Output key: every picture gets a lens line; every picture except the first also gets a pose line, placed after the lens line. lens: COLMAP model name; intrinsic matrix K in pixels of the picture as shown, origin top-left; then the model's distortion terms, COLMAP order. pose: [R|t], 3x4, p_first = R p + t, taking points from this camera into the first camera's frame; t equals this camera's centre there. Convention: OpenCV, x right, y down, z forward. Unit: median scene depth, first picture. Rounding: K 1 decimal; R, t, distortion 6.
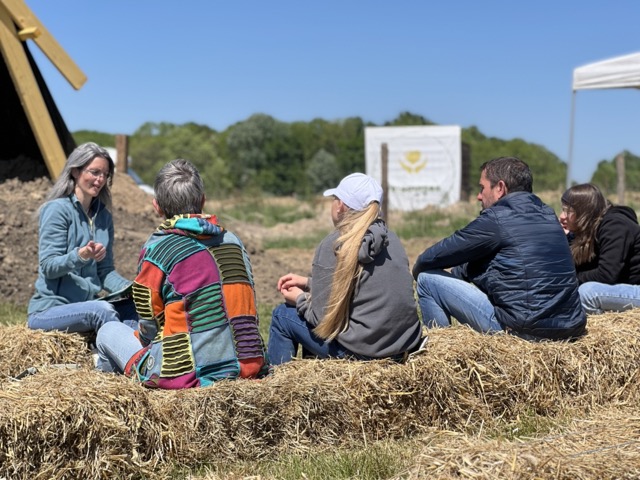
lens RADIAL K [[1374.3, 0, 320.0], [0, 1374.3, 240.0], [0, 0, 1]] dist [-0.020505, 2.227034]
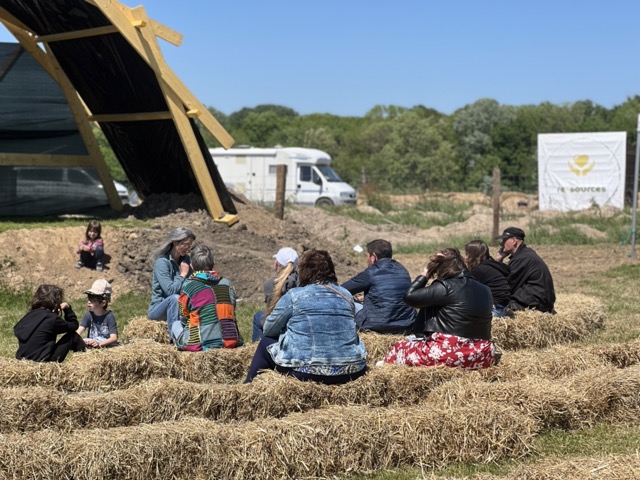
lens RADIAL K [[1374.3, 0, 320.0], [0, 1374.3, 240.0], [0, 0, 1]] dist [-0.020505, 2.227034]
pose [[0.985301, 0.015941, -0.170081, 0.429727], [-0.013441, 0.999784, 0.015838, -0.098597], [0.170297, -0.013319, 0.985303, -1.037654]]
